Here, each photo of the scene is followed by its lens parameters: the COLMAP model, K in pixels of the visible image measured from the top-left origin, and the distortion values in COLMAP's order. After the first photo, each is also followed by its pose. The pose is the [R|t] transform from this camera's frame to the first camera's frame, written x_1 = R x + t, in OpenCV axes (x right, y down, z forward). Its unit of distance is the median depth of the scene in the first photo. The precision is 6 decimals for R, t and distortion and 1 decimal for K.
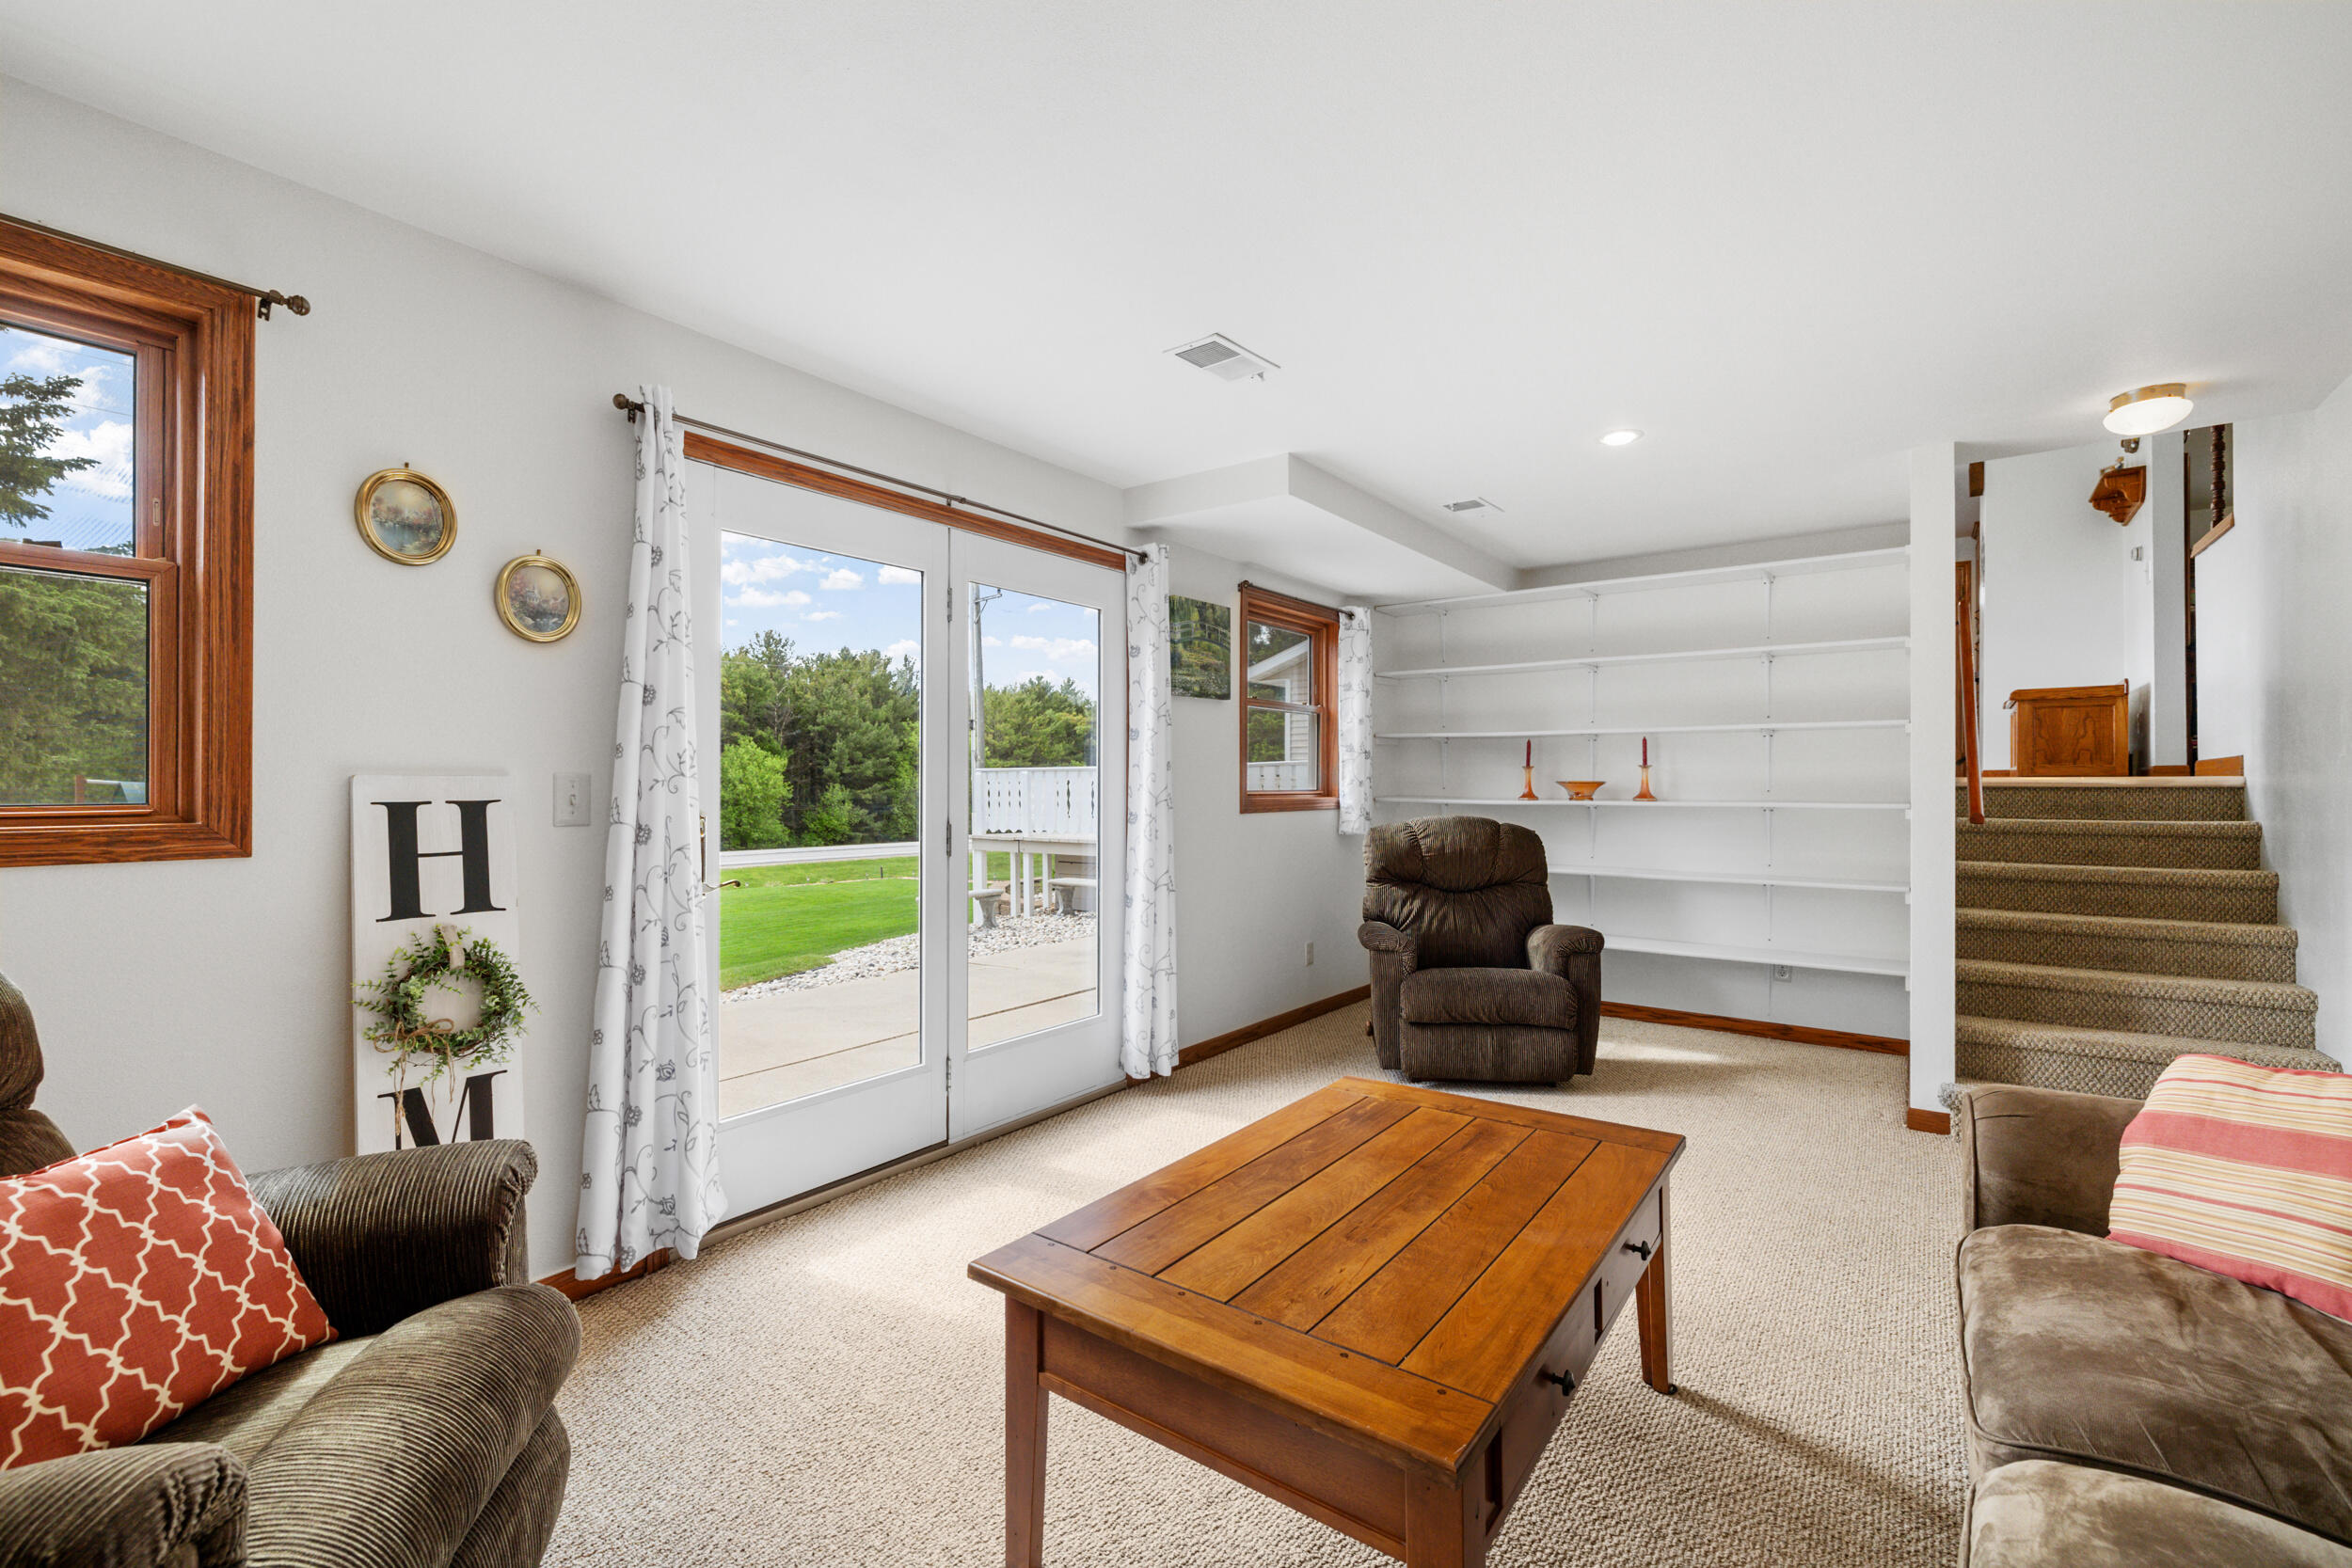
lens RADIAL K [[997.2, 0, 1183.7], [0, 997.2, 789.8], [0, 0, 1]] dist [0.000523, -0.001566]
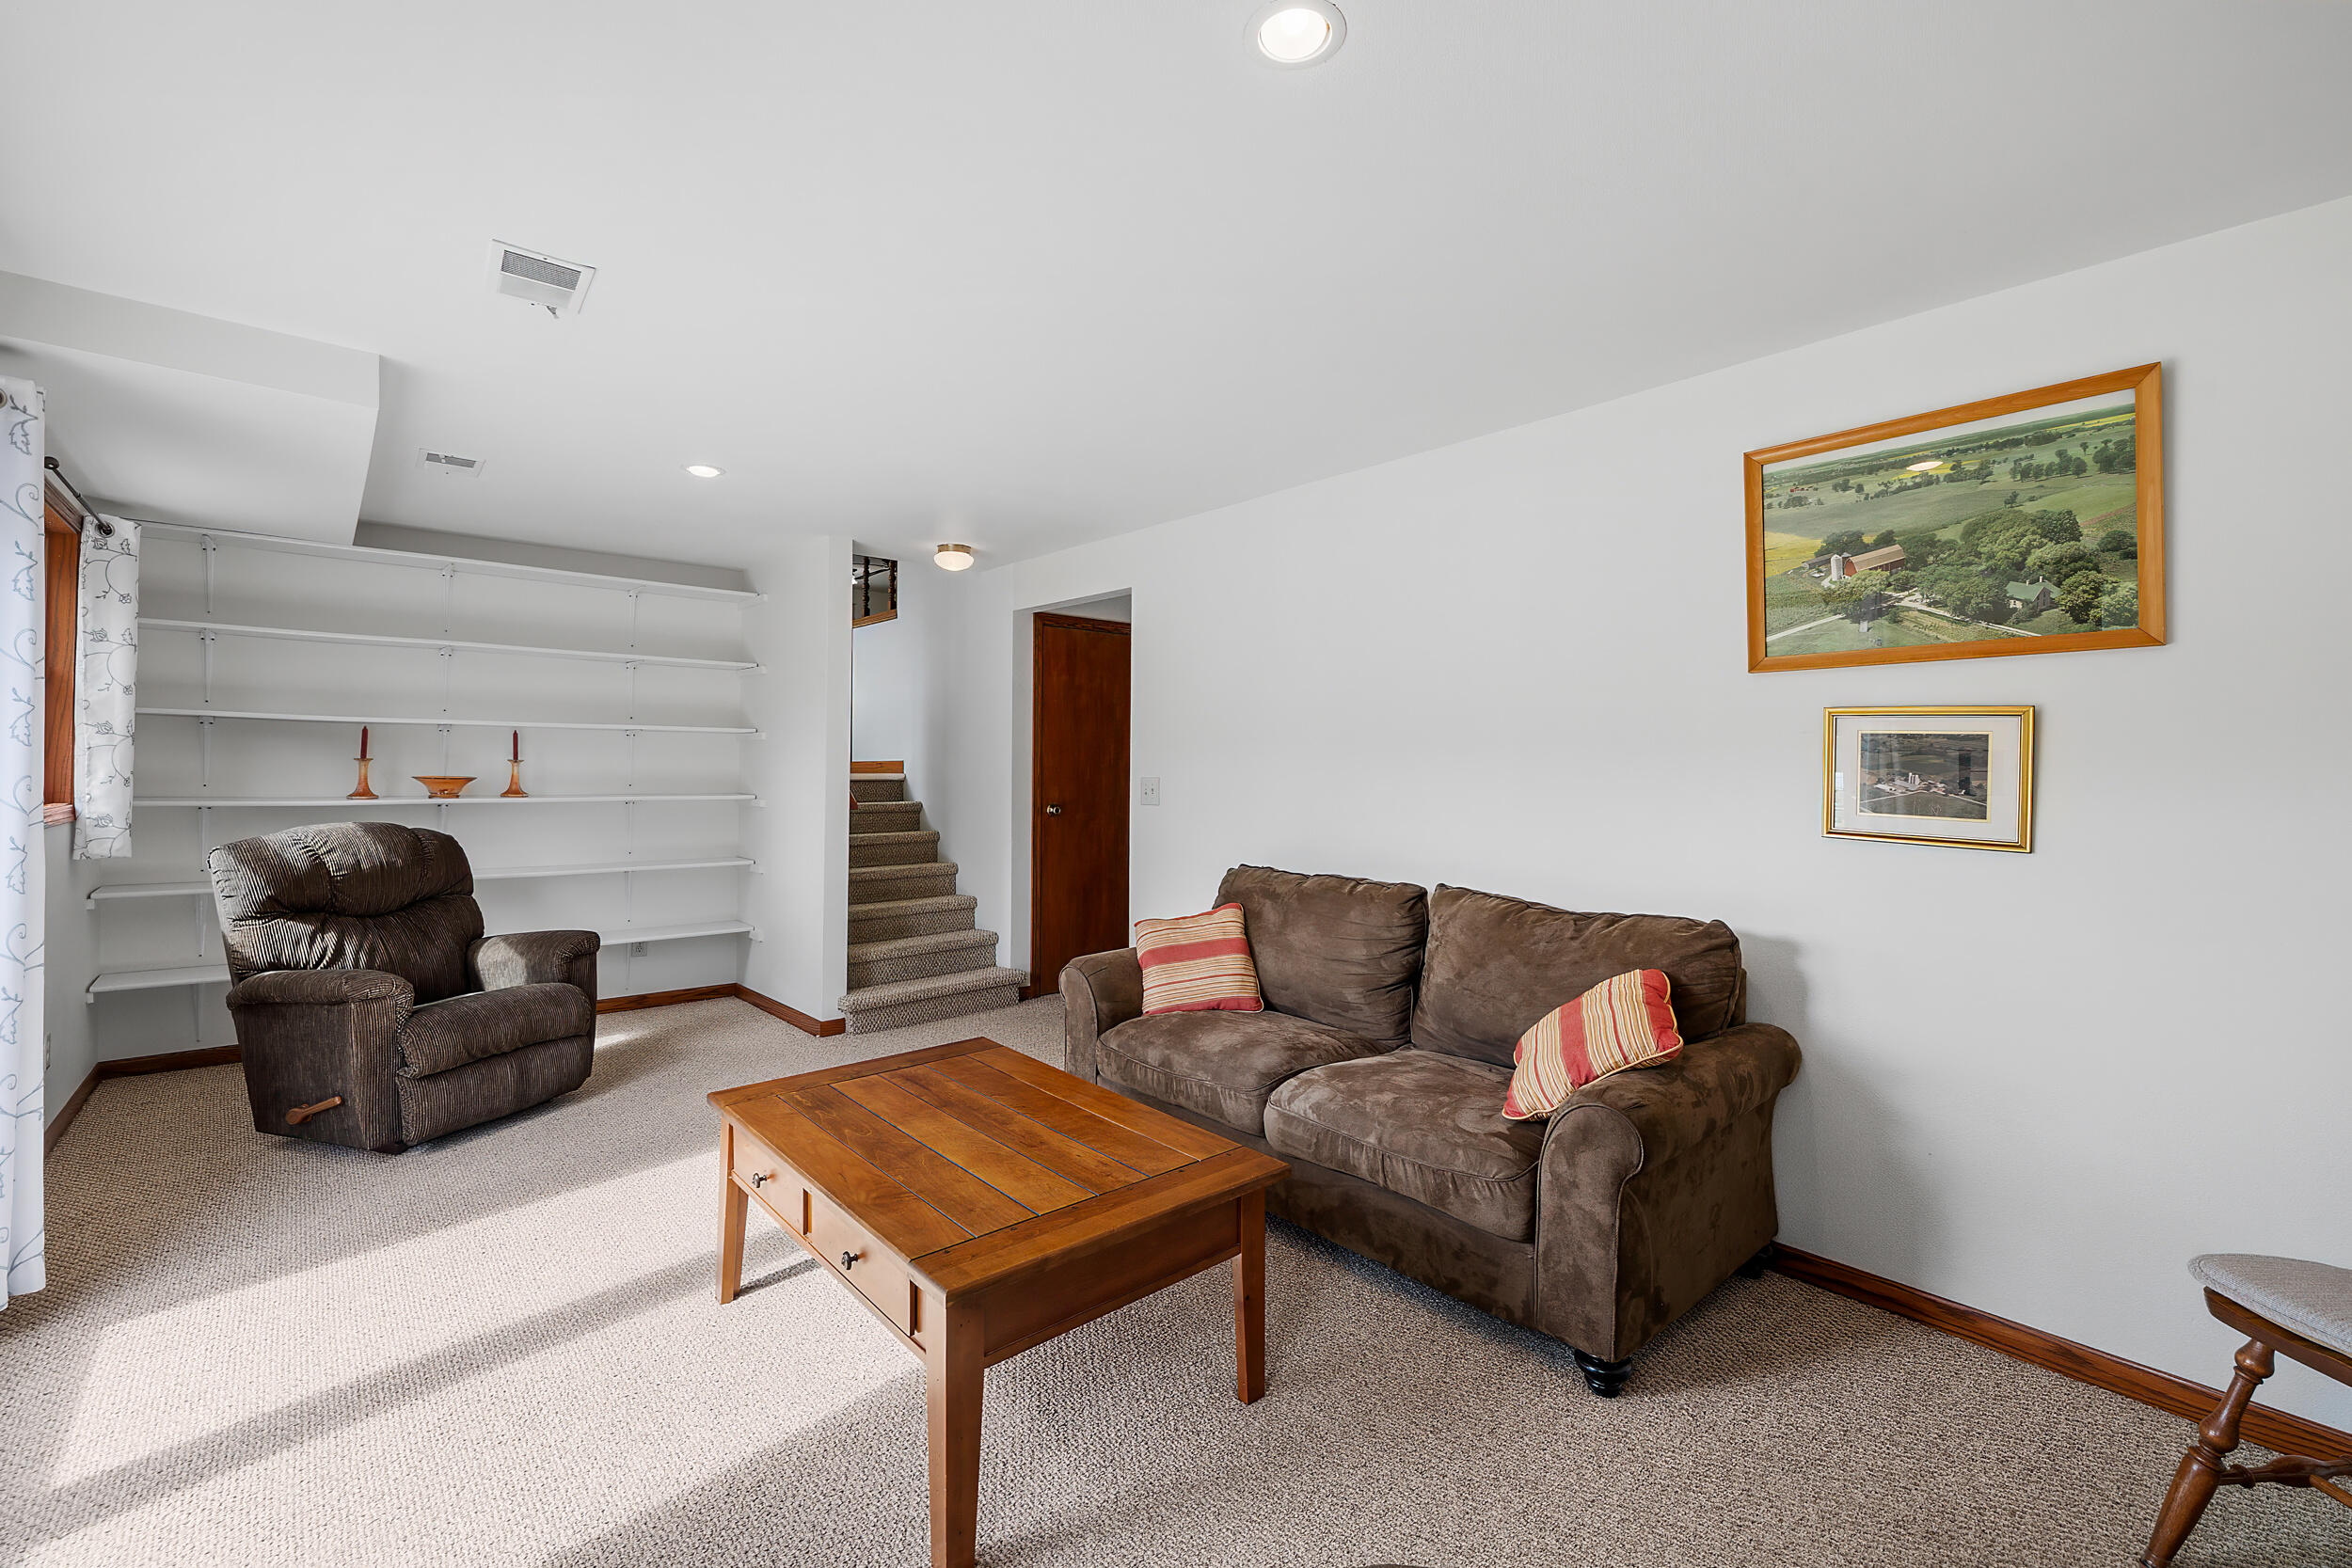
lens RADIAL K [[997.2, 0, 1182.1], [0, 997.2, 763.2], [0, 0, 1]] dist [0.000523, -0.001566]
pose [[0.207627, 0.005635, 0.978192, -0.443517], [-0.001849, 0.999984, -0.005368, -0.022106], [-0.978206, -0.000694, 0.207634, 0.215504]]
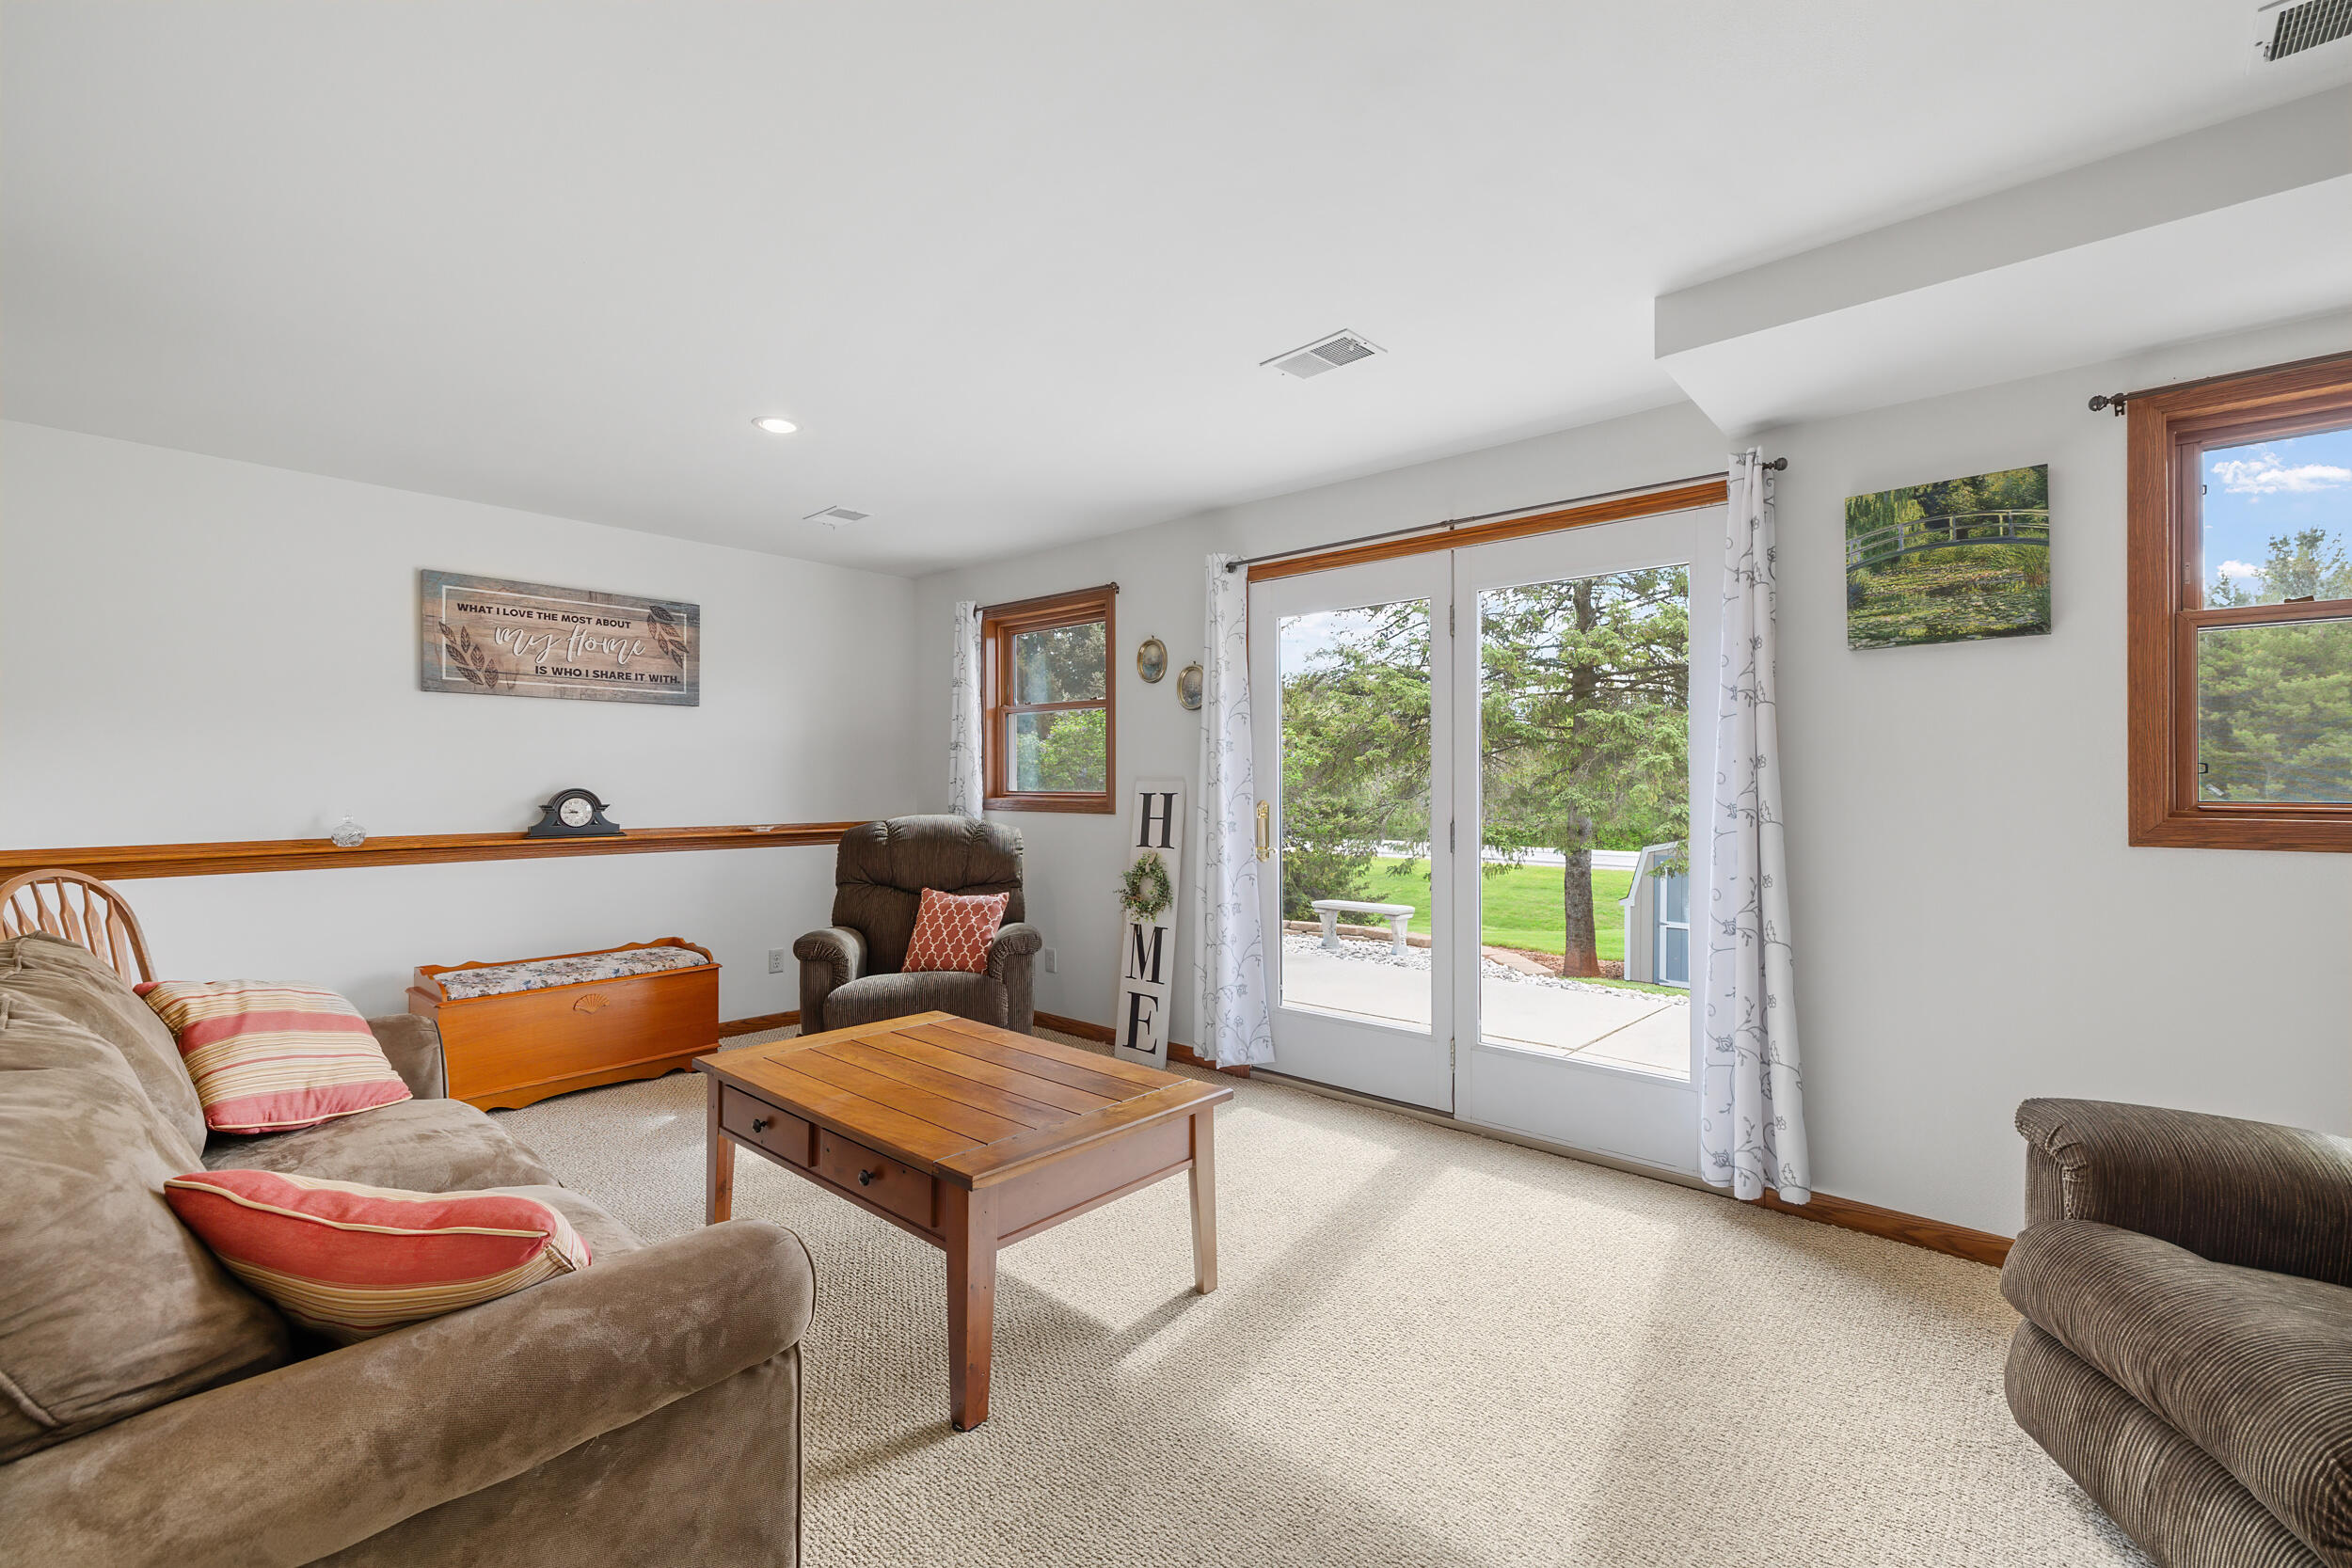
lens RADIAL K [[997.2, 0, 1175.3], [0, 997.2, 784.0], [0, 0, 1]] dist [0.000523, -0.001566]
pose [[-0.089607, 0.002182, -0.995975, 0.716211], [-0.005654, 0.999980, 0.002700, -0.007317], [0.995961, 0.005873, -0.089593, 0.653101]]
